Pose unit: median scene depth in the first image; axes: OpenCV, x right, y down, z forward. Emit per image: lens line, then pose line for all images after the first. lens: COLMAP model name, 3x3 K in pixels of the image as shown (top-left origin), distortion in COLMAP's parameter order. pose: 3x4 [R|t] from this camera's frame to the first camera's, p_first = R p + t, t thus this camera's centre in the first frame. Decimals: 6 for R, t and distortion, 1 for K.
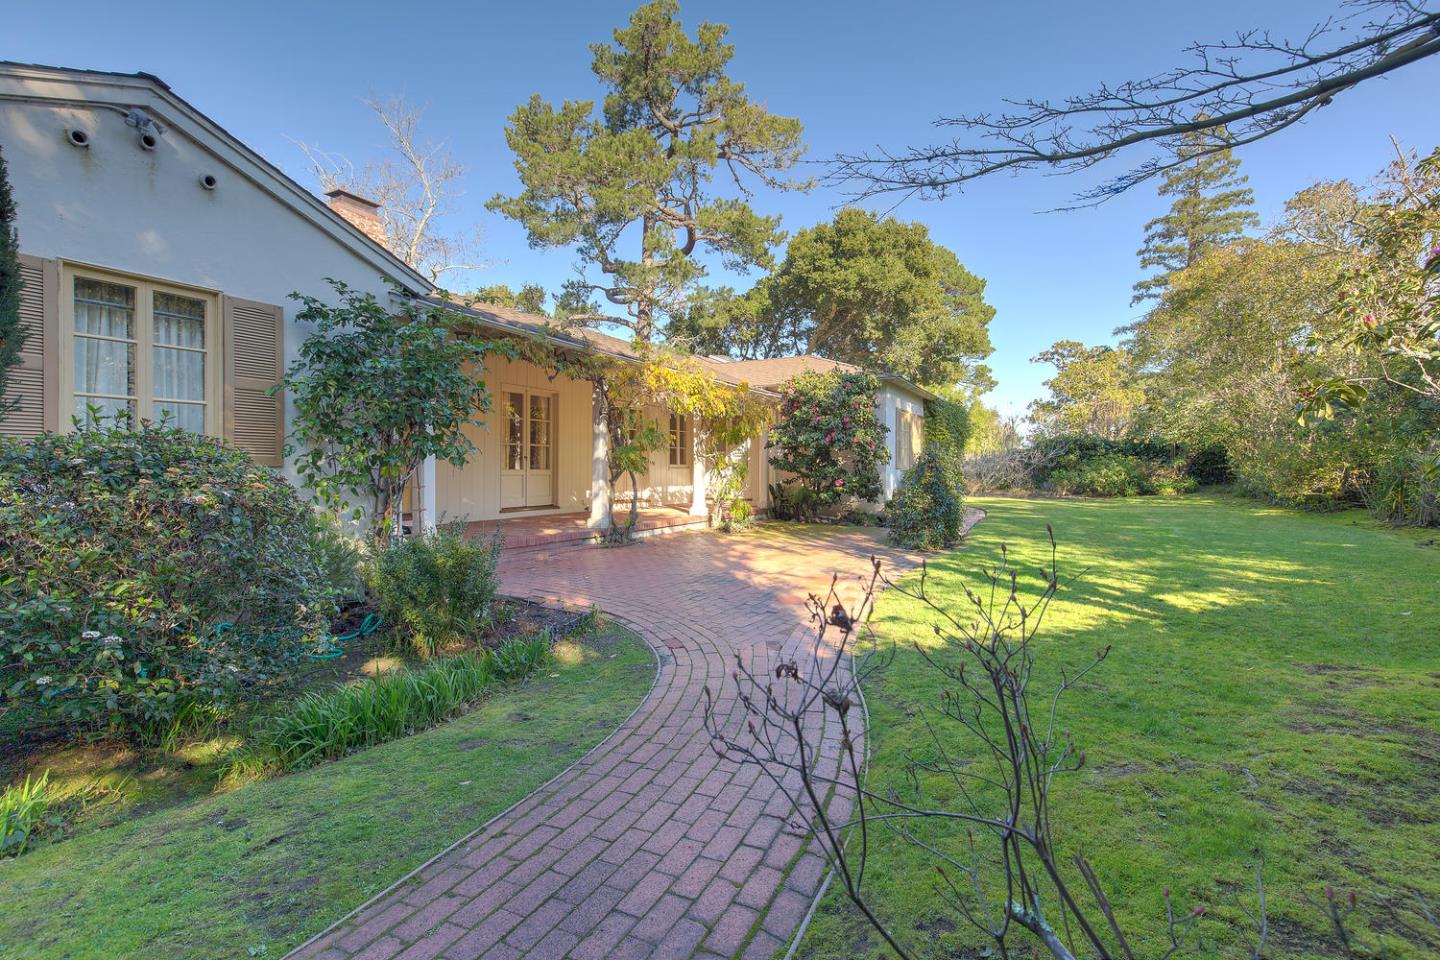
lens RADIAL K [[659.8, 0, 724.6], [0, 659.8, 468.4], [0, 0, 1]] dist [-0.001090, -0.001367]
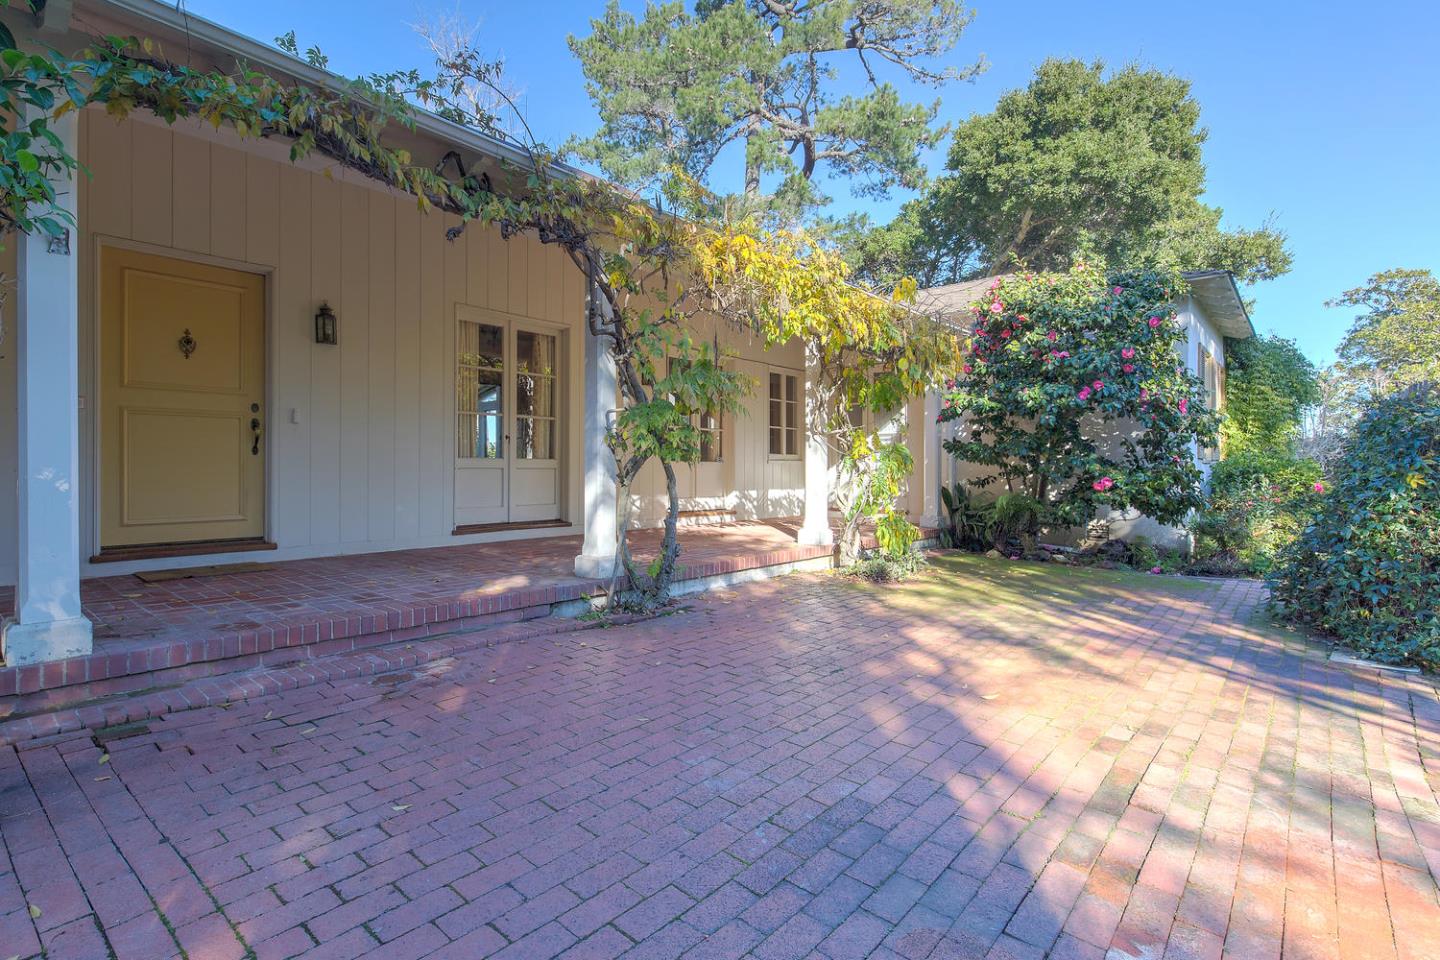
lens RADIAL K [[682.1, 0, 675.2], [0, 682.1, 466.8], [0, 0, 1]] dist [-0.001964, -0.000537]
pose [[0.968328, -0.002173, -0.249671, -0.008484], [0.000769, 0.999983, -0.005720, 0.008901], [0.249680, 0.005347, 0.968314, 0.332073]]
